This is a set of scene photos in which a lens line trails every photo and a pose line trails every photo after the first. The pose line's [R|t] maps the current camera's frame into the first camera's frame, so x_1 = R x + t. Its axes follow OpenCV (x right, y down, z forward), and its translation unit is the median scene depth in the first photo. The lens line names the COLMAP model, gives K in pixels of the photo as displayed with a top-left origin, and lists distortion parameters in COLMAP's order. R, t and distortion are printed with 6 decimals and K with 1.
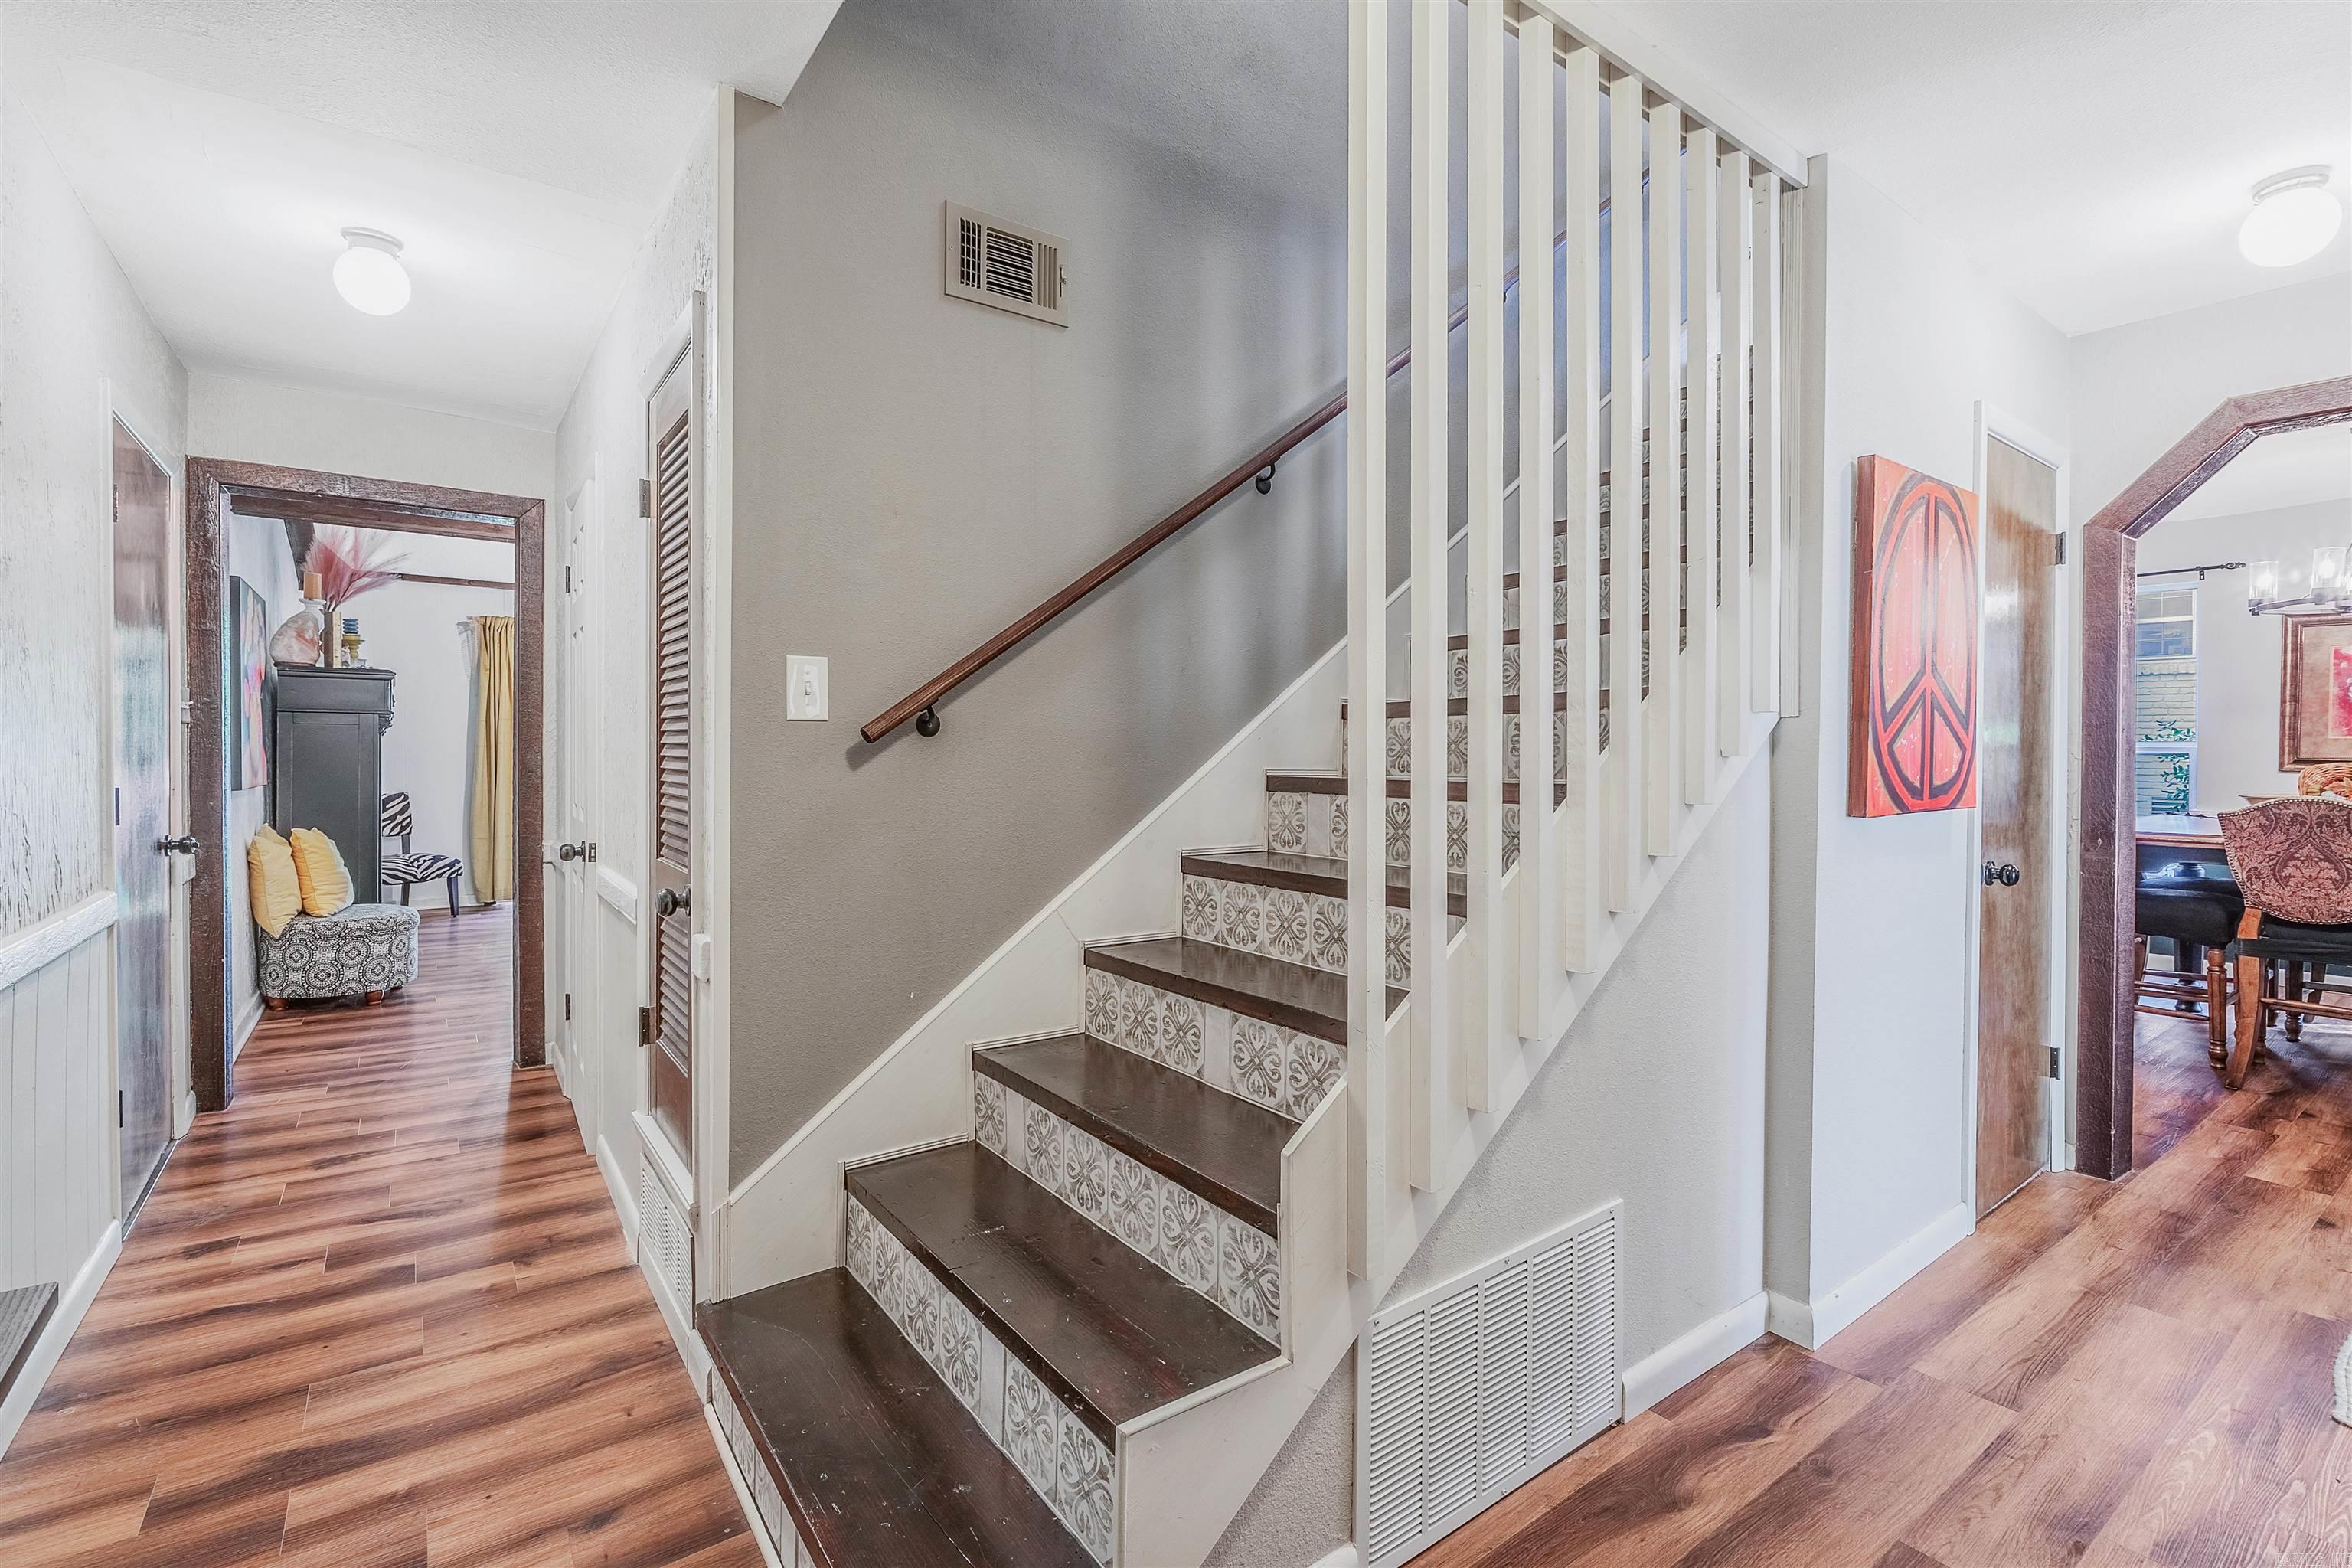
lens RADIAL K [[1038.6, 0, 1179.0], [0, 1038.6, 755.7], [0, 0, 1]] dist [-0.008223, -0.000630]
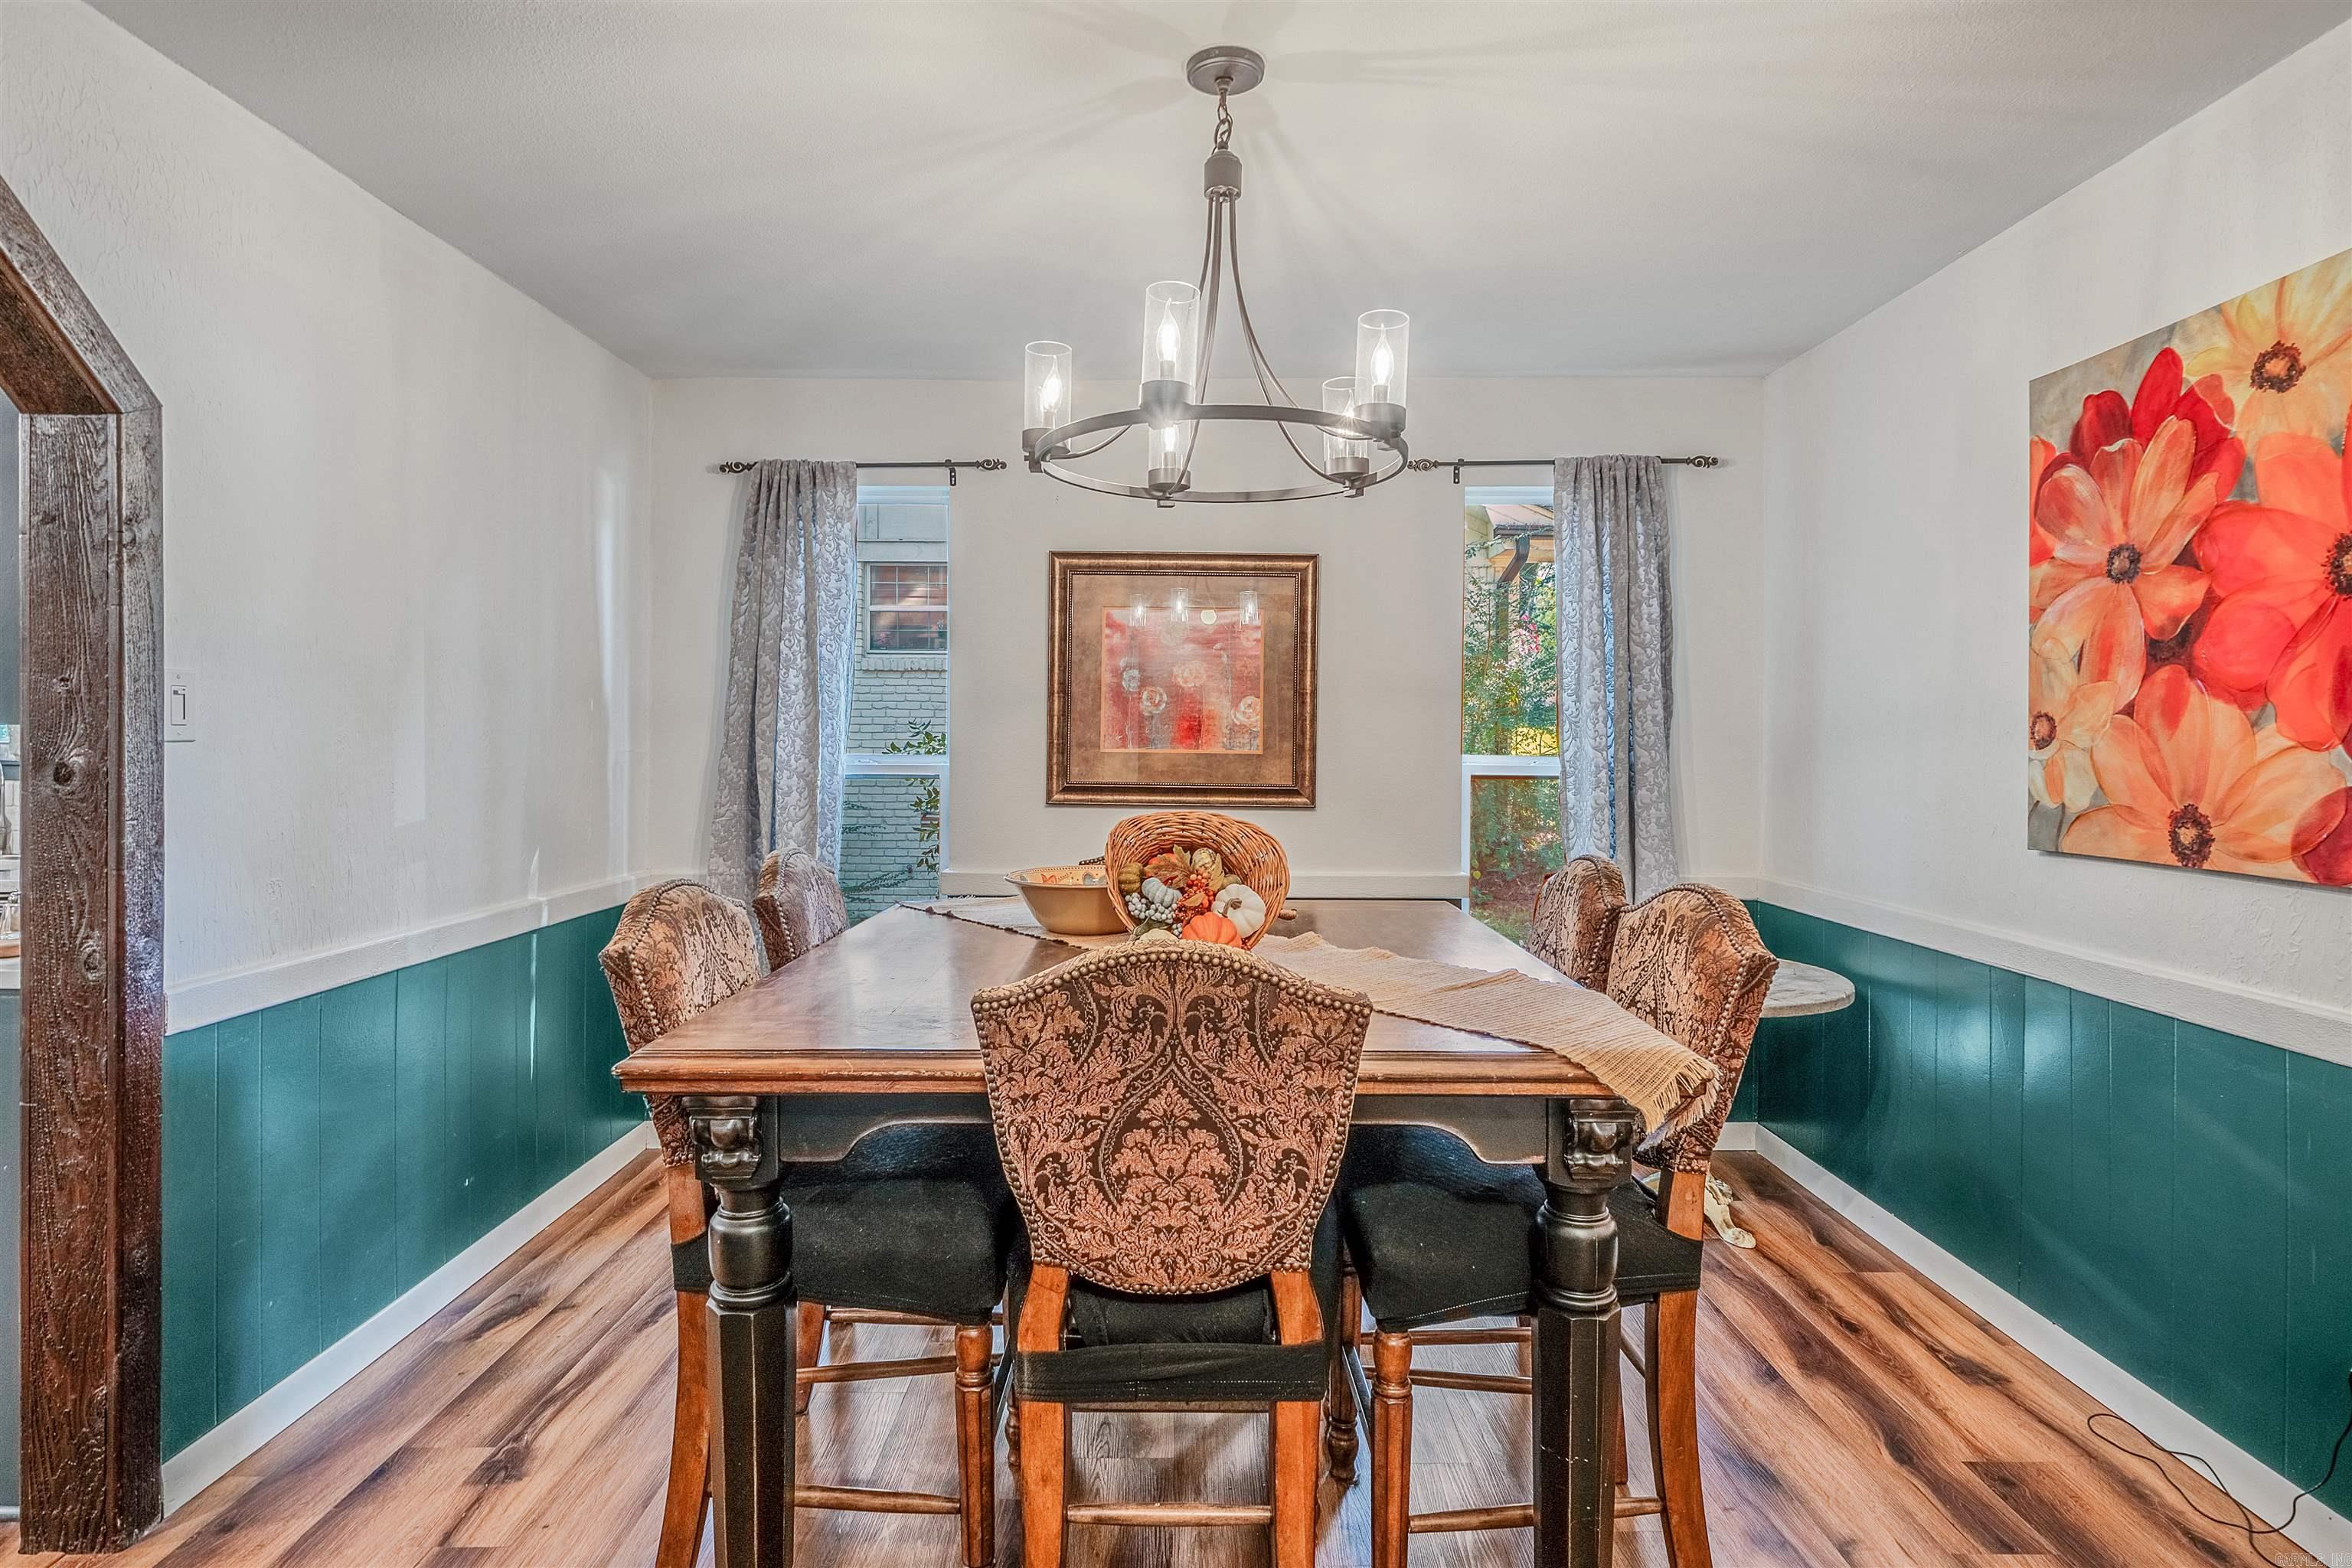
lens RADIAL K [[1226.4, 0, 1170.2], [0, 1226.4, 749.9], [0, 0, 1]] dist [-0.006243, -0.001116]
pose [[0.584756, -0.001314, 0.811208, 0.739398], [0.008563, 0.999953, -0.004552, -0.020088], [-0.811164, 0.009608, 0.584739, 0.729364]]
